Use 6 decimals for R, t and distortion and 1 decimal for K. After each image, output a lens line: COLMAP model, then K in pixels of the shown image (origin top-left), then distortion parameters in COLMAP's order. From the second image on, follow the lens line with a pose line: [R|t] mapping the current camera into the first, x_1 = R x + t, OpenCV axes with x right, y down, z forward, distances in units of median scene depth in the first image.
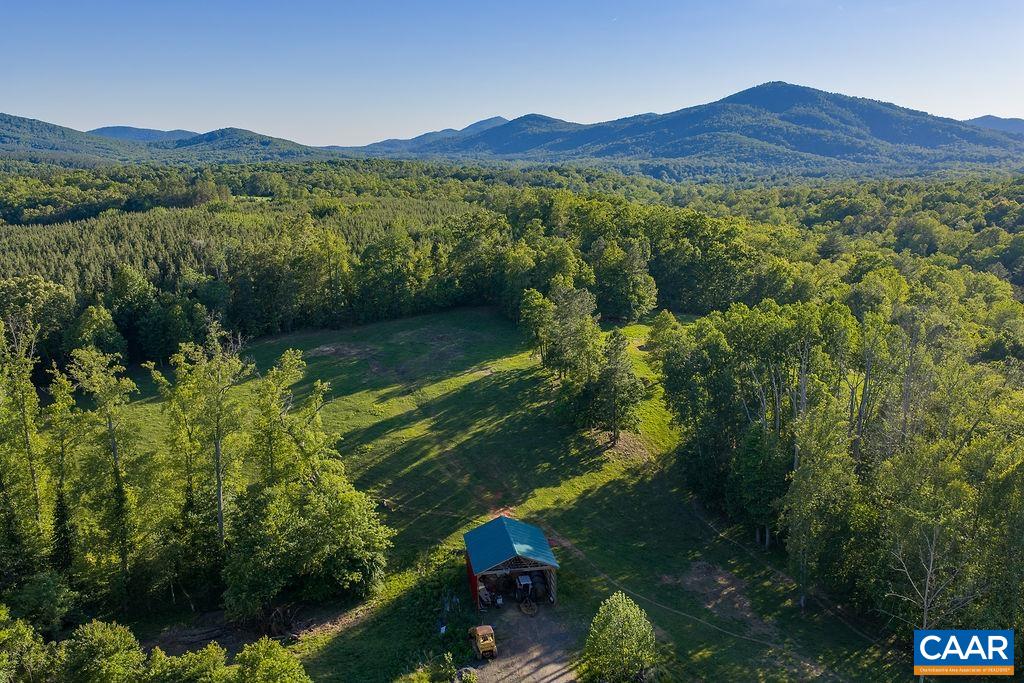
lens RADIAL K [[846.8, 0, 504.6], [0, 846.8, 360.4], [0, 0, 1]] dist [0.024569, -0.042802]
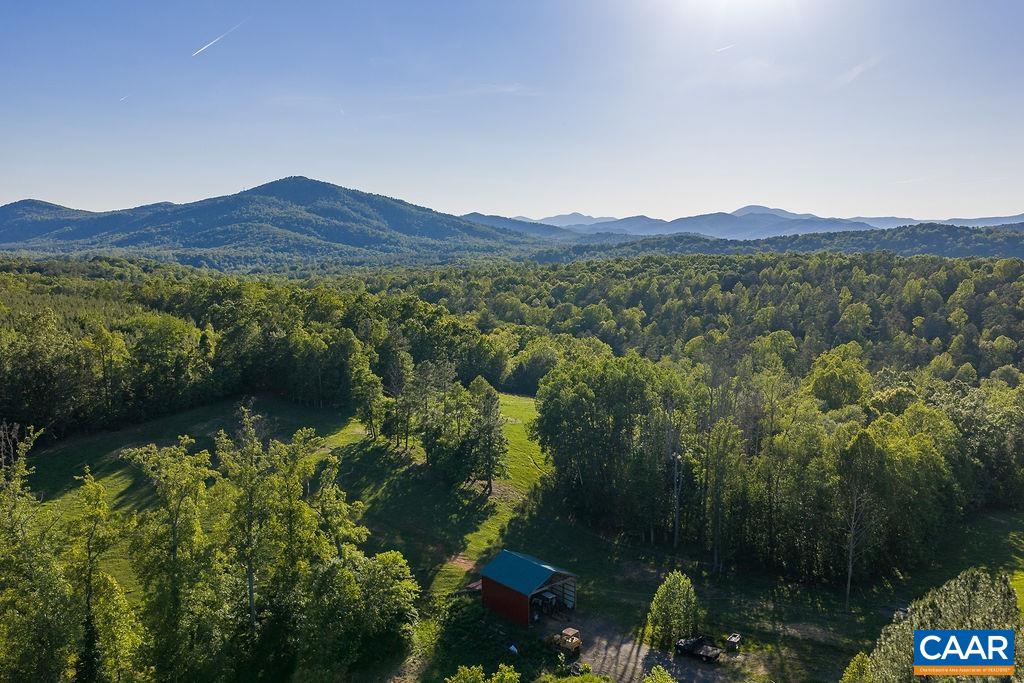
lens RADIAL K [[846.8, 0, 519.1], [0, 846.8, 360.8], [0, 0, 1]] dist [0.024569, -0.042802]
pose [[0.848626, -0.070048, 0.524334, -0.022008], [0.123046, 0.990145, -0.066871, 0.000270], [-0.514483, 0.121266, 0.848883, -0.001037]]
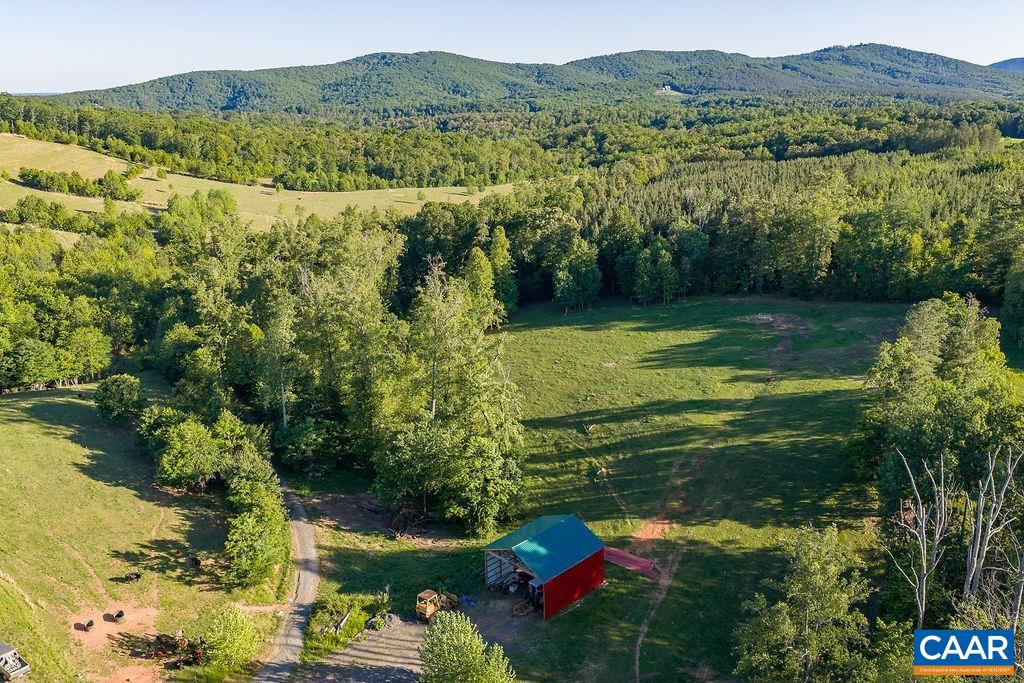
lens RADIAL K [[846.8, 0, 507.7], [0, 846.8, 346.0], [0, 0, 1]] dist [0.024569, -0.042802]
pose [[0.556129, 0.230306, -0.798549, 0.025812], [-0.182489, 0.971228, 0.153018, -0.004956], [0.810813, 0.060629, 0.582156, 0.014883]]
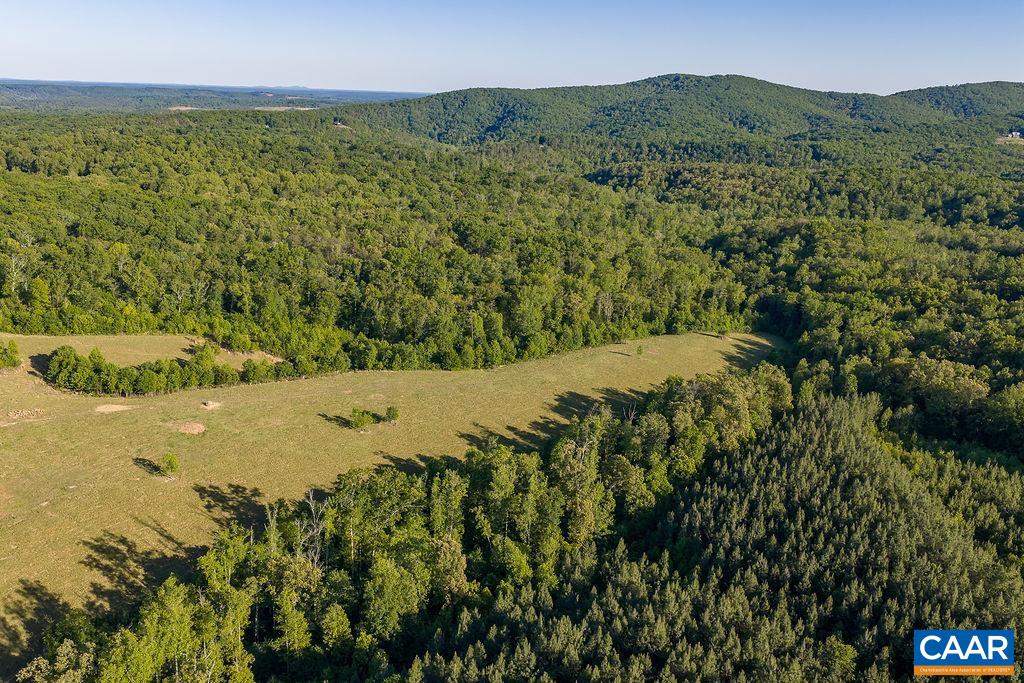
lens RADIAL K [[846.8, 0, 510.2], [0, 846.8, 348.8], [0, 0, 1]] dist [0.024569, -0.042802]
pose [[0.217520, 0.281451, -0.934596, -0.045725], [-0.263131, 0.938982, 0.221530, -0.044860], [0.939919, 0.197734, 0.278306, 0.107303]]
